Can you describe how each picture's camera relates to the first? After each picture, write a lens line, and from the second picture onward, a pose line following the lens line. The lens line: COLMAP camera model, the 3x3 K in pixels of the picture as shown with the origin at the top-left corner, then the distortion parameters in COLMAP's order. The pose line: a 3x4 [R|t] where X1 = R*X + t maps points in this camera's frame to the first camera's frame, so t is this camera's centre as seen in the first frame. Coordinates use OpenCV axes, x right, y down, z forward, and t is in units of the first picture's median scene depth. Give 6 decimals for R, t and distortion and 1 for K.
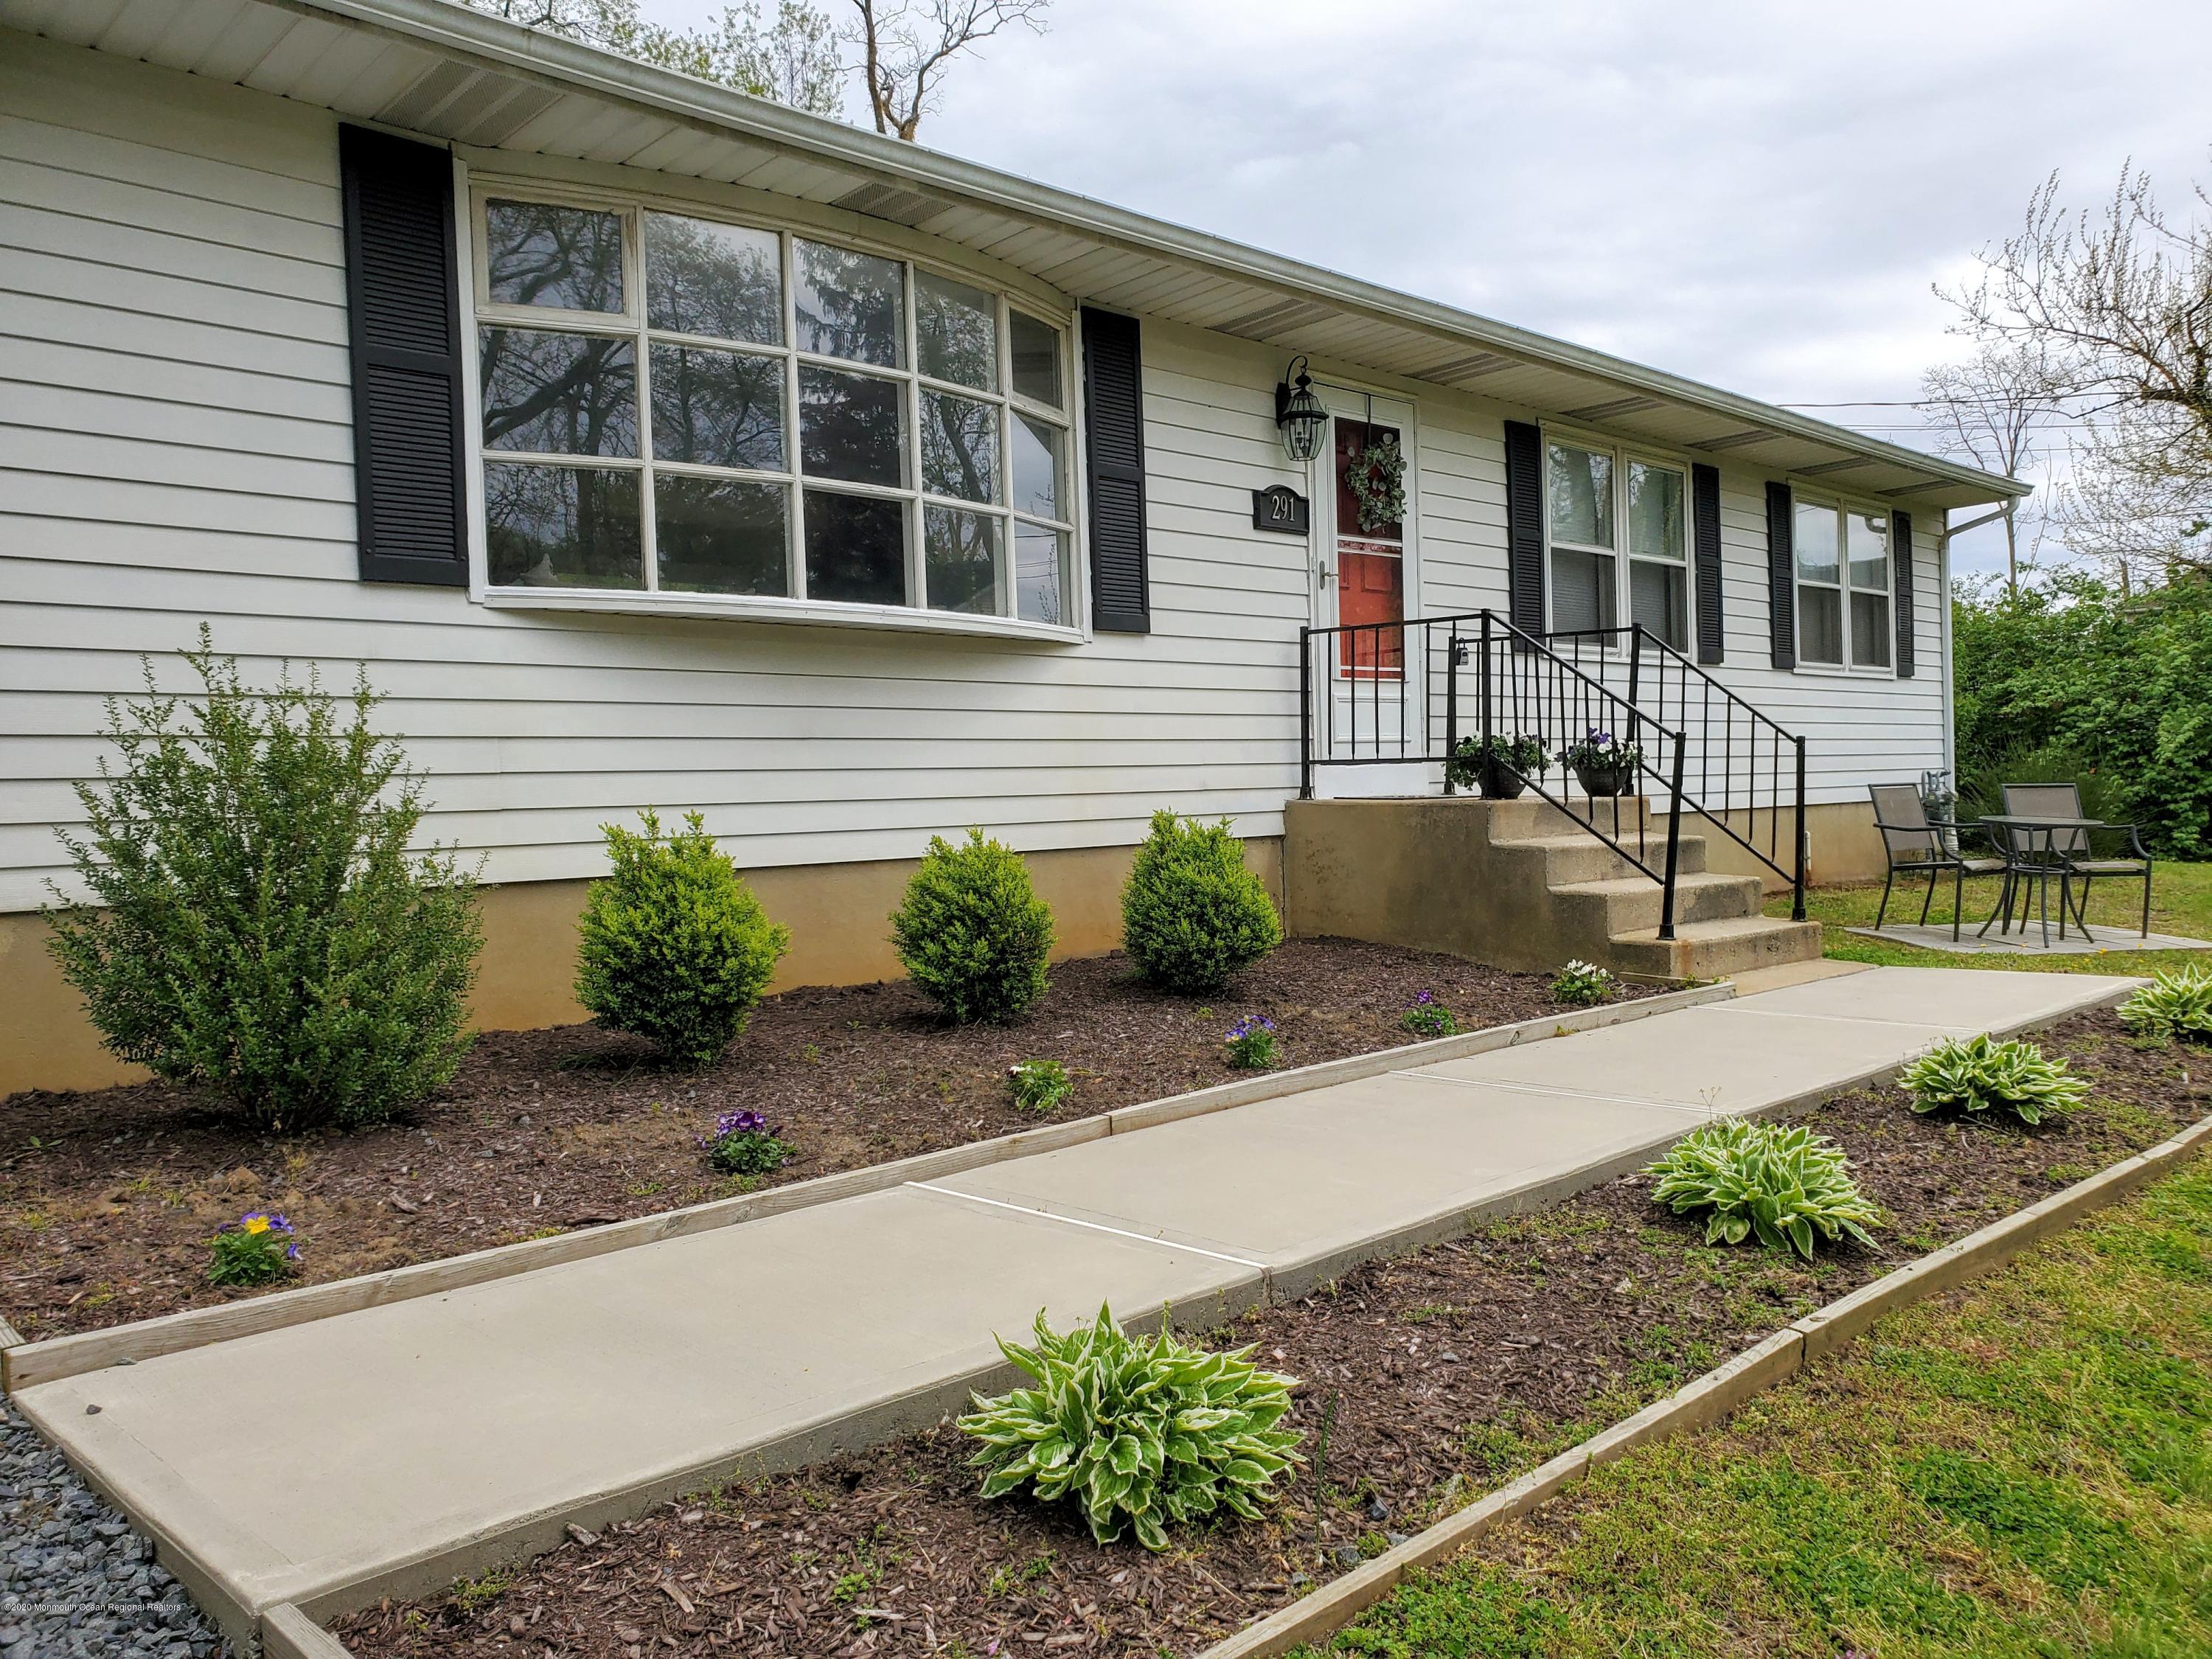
lens RADIAL K [[1721.9, 0, 1106.0], [0, 1721.9, 829.5], [0, 0, 1]] dist [0.003701, 0.050266]
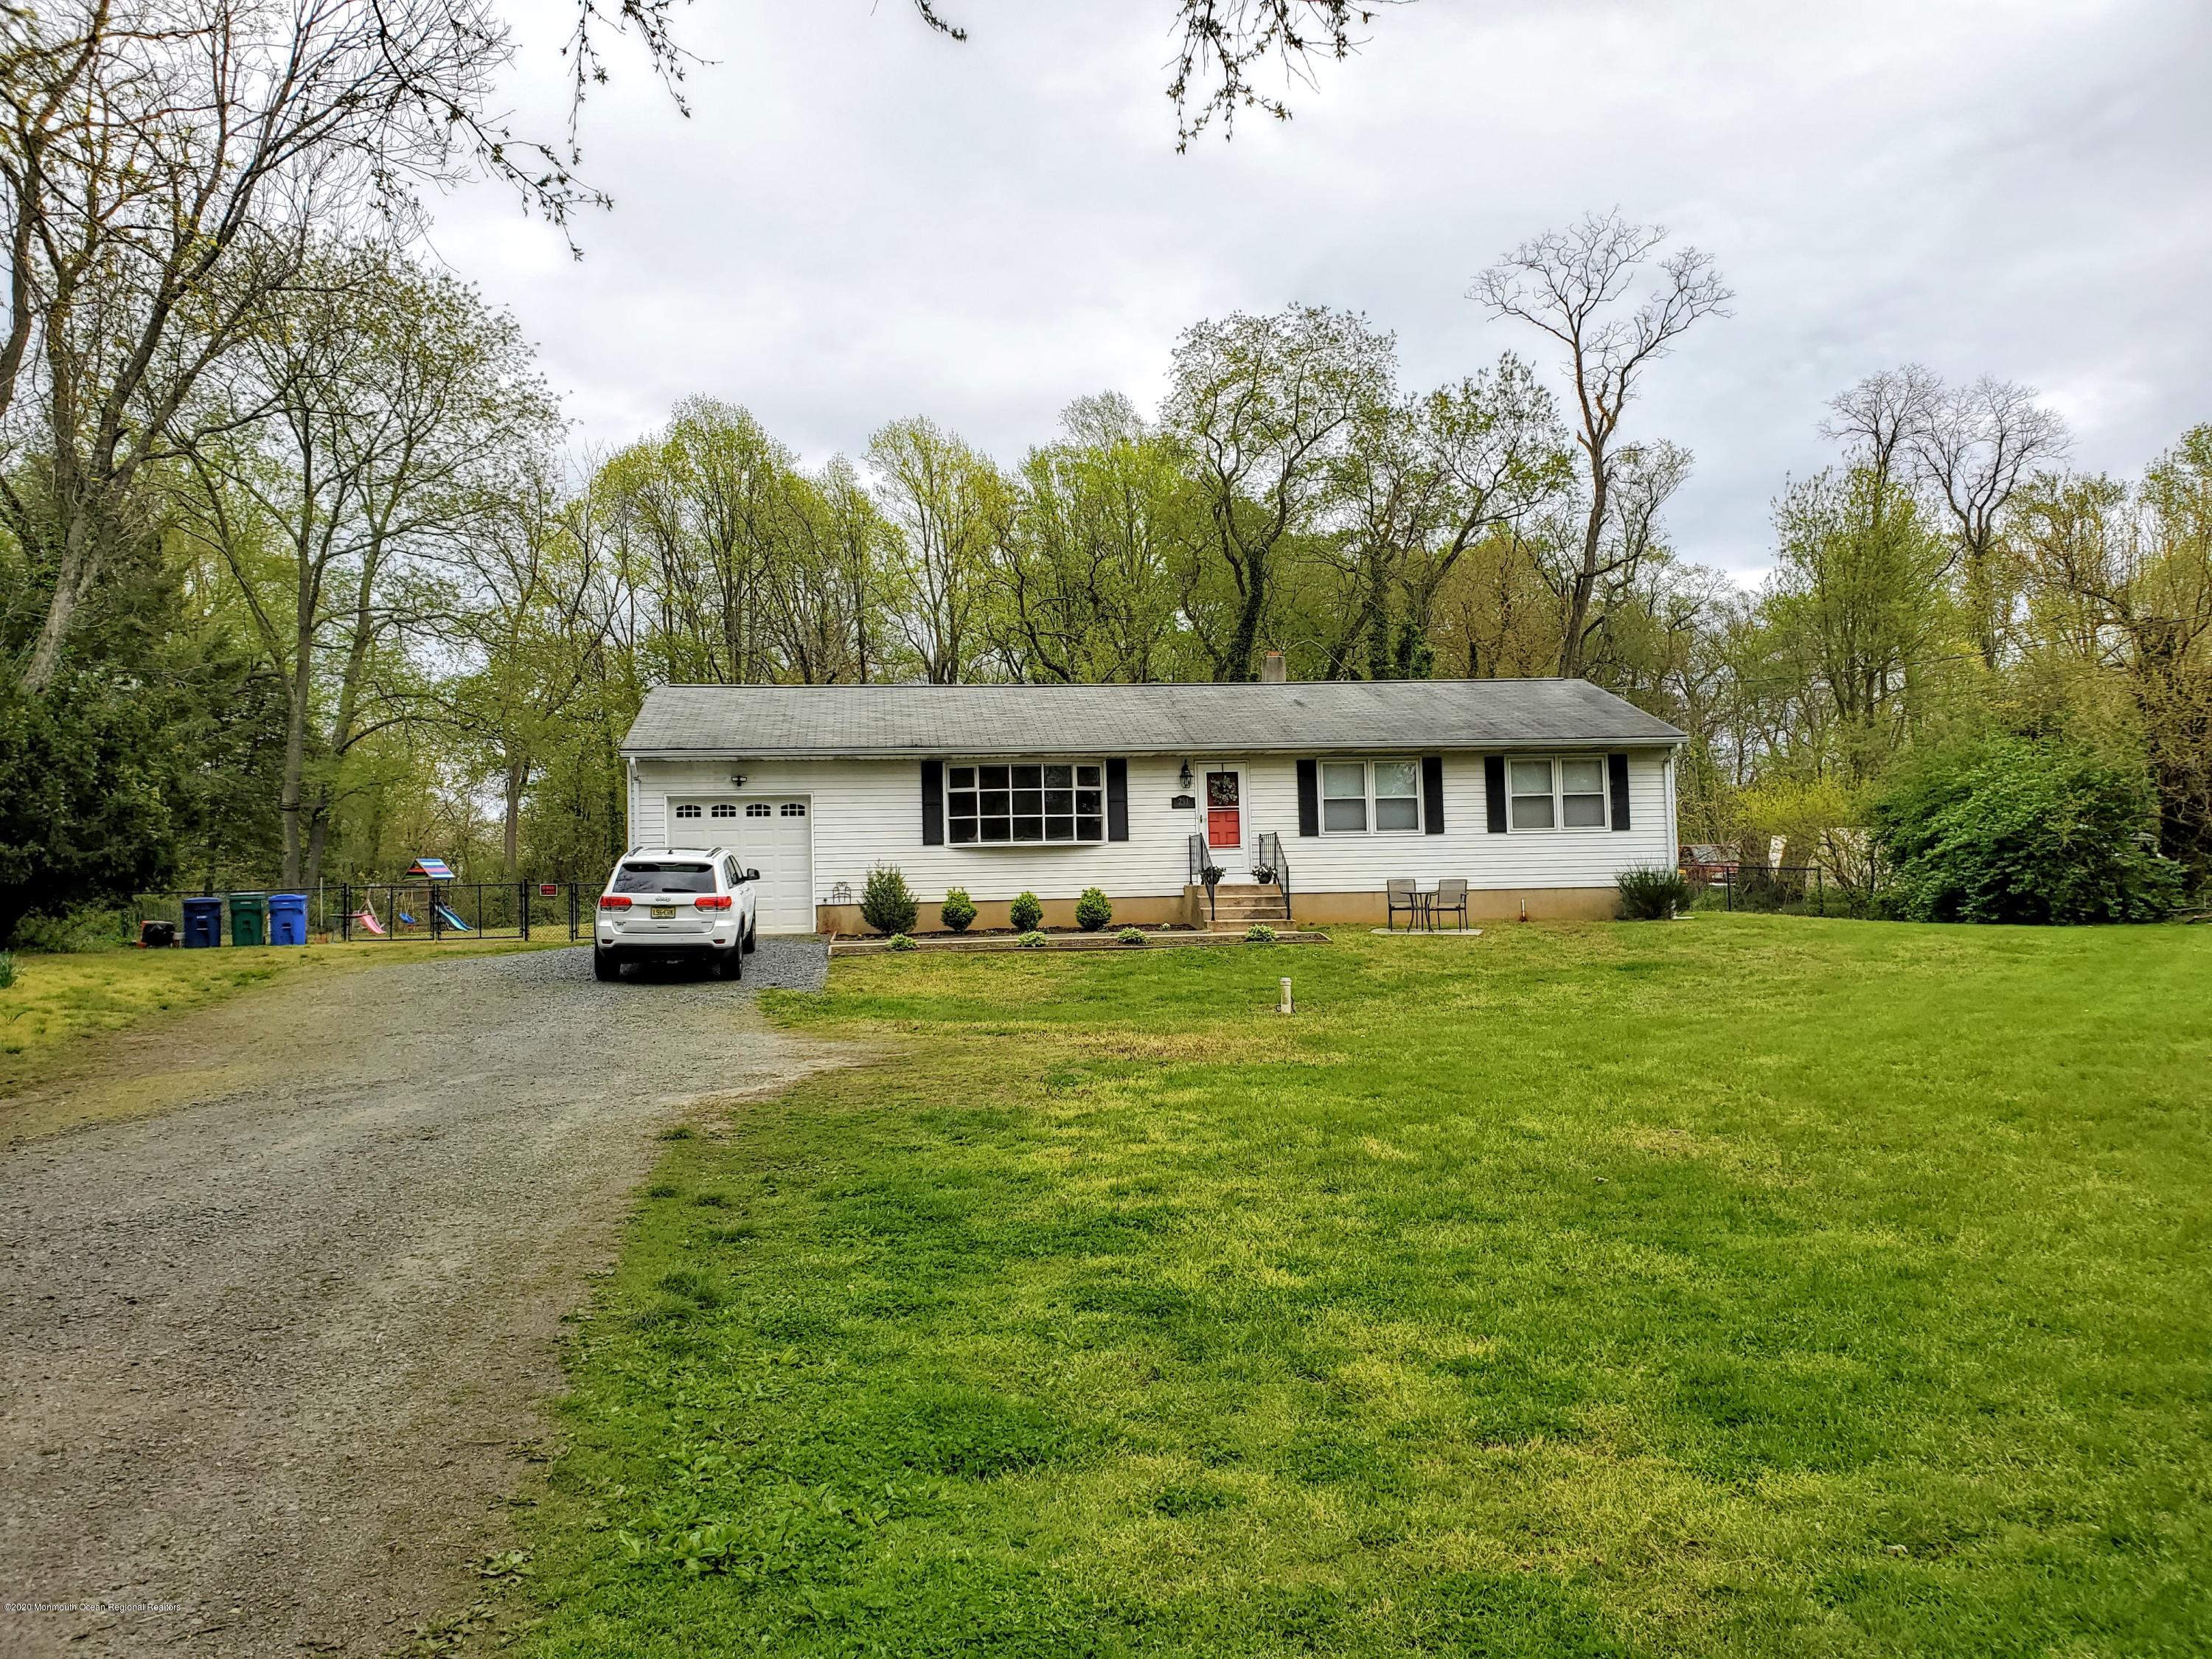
lens RADIAL K [[1667.5, 0, 1044.9], [0, 1667.5, 822.6], [0, 0, 1]] dist [0.034193, -0.001332]
pose [[0.779771, -0.027591, -0.625457, 2.166966], [-0.011597, 0.998220, -0.058494, 0.060371], [0.625958, 0.052865, 0.778063, -1.945016]]
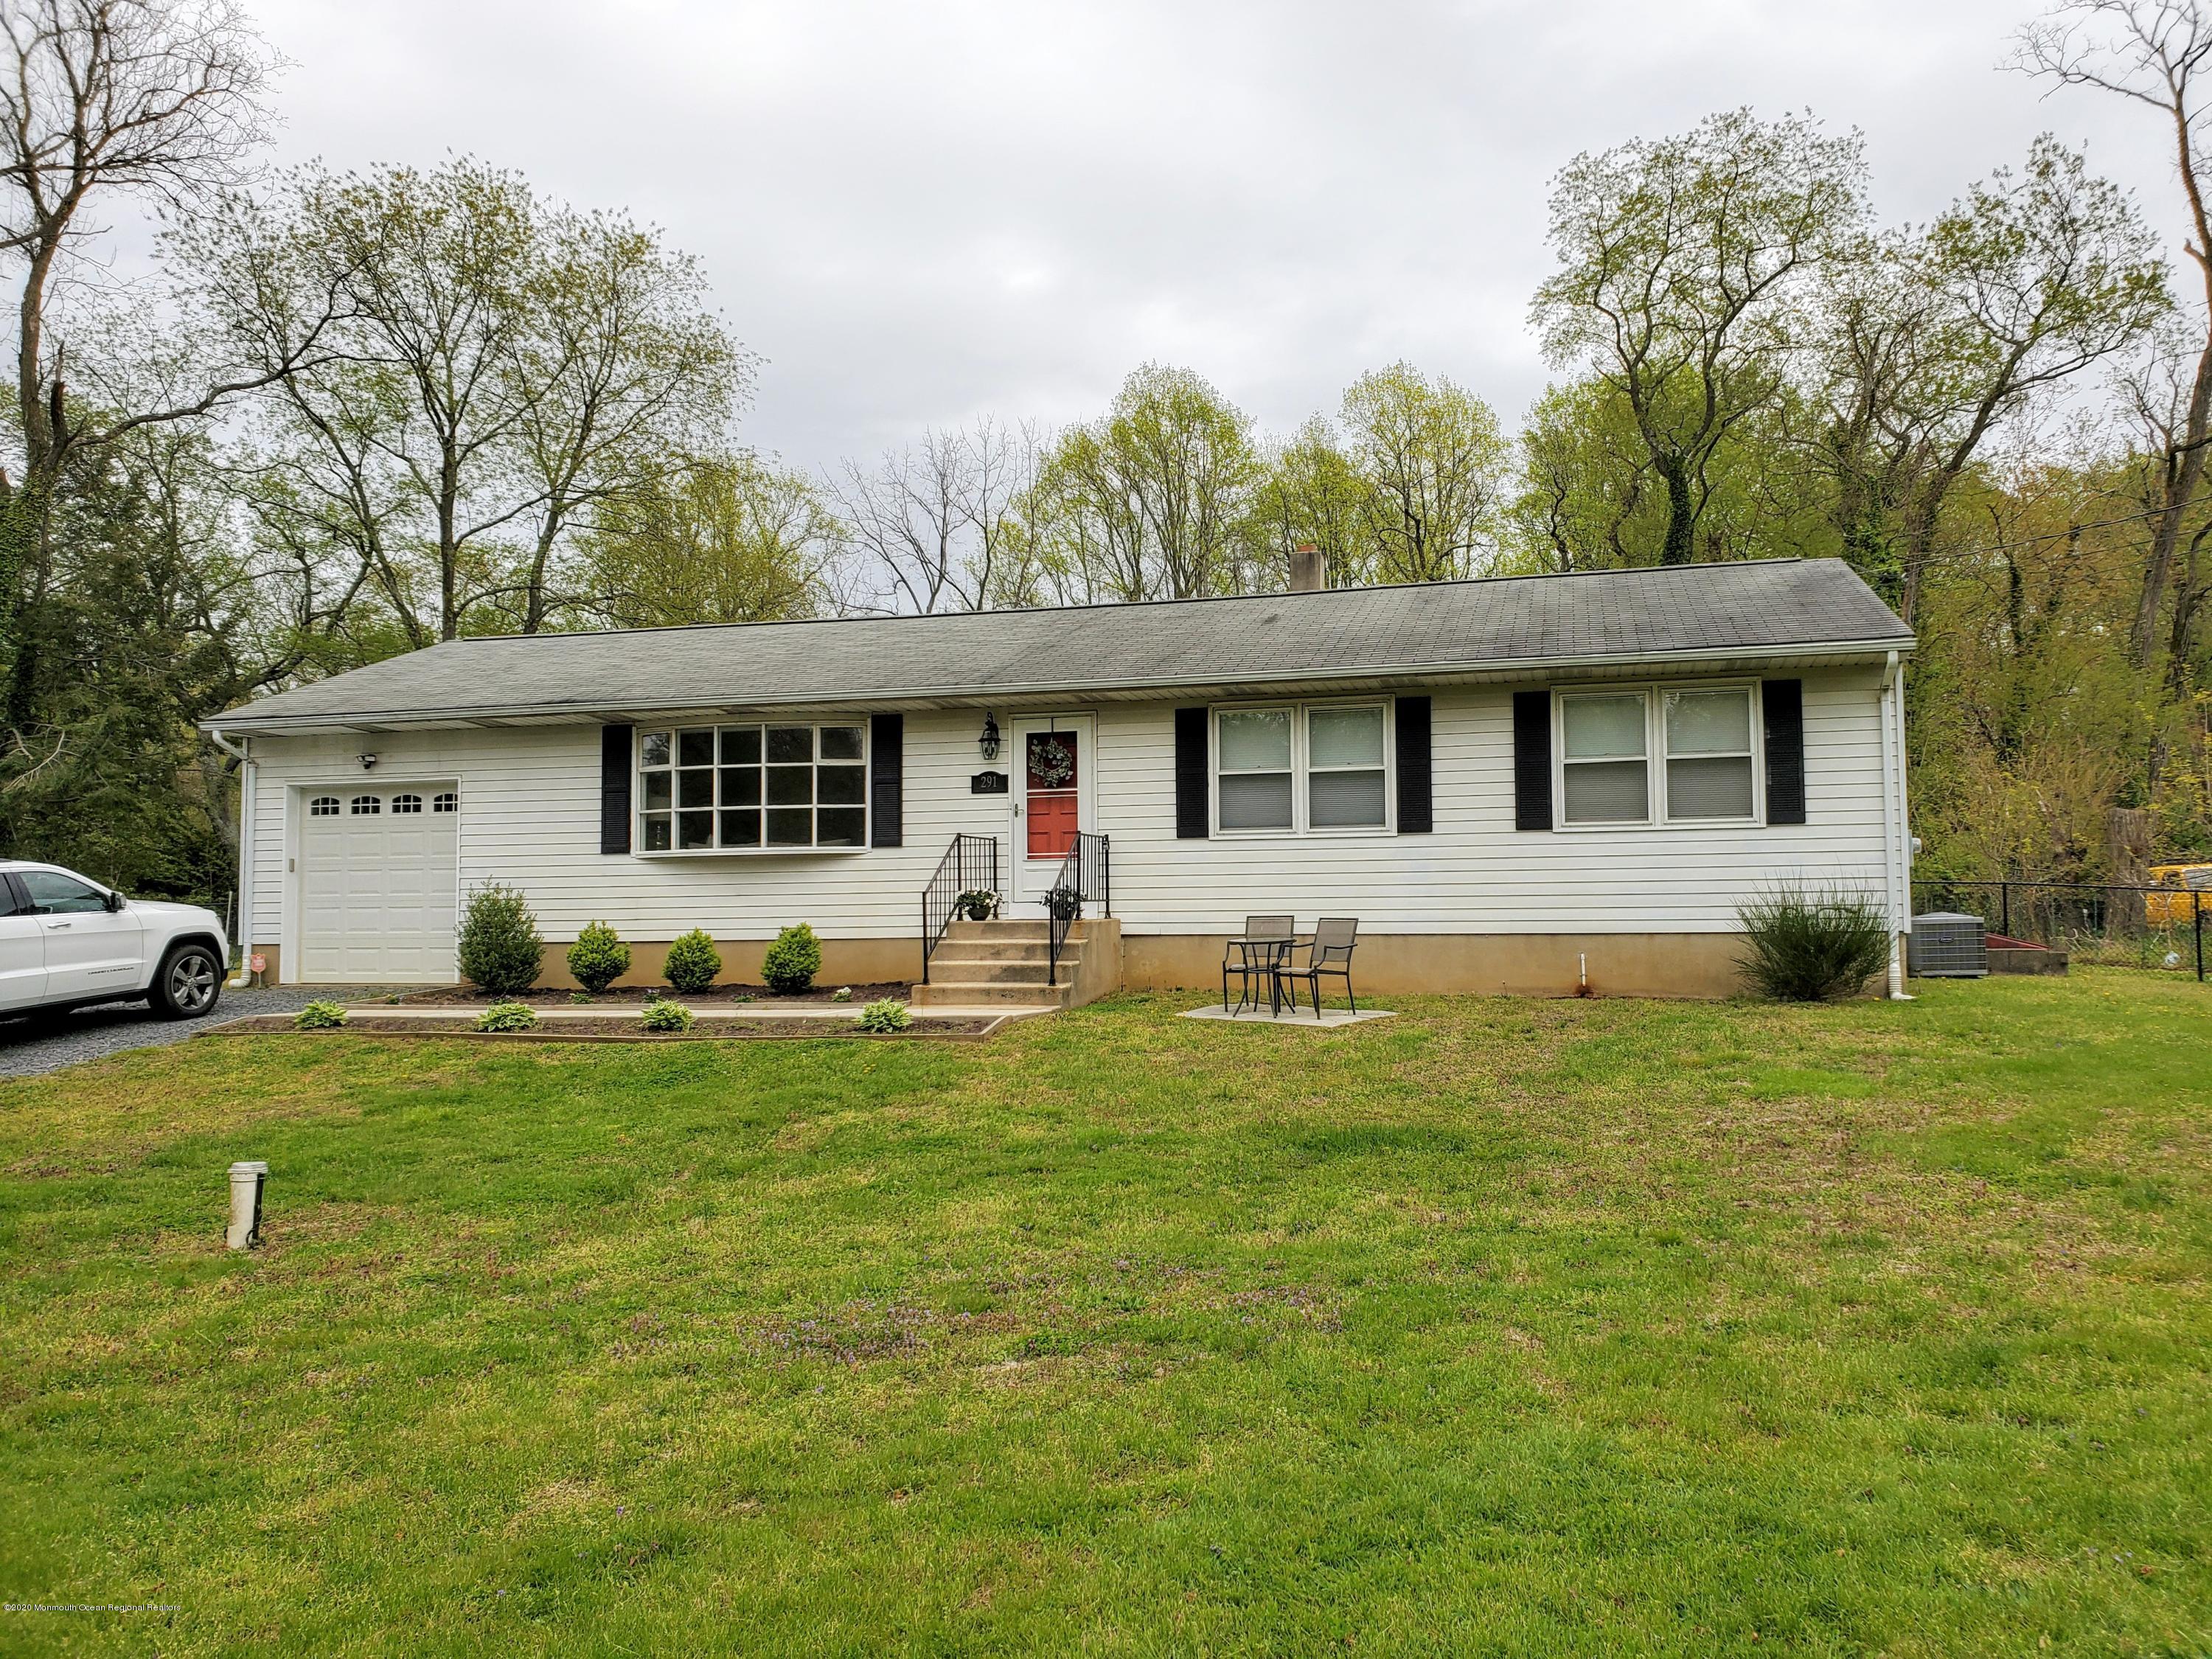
lens RADIAL K [[1701.7, 0, 1106.0], [0, 1701.7, 829.5], [0, 0, 1]] dist [0.027618, -0.001990]
pose [[0.507476, -0.033536, -0.861013, 2.145299], [-0.026271, 0.998176, -0.054362, -0.020898], [0.861265, 0.050207, 0.505669, 0.084811]]
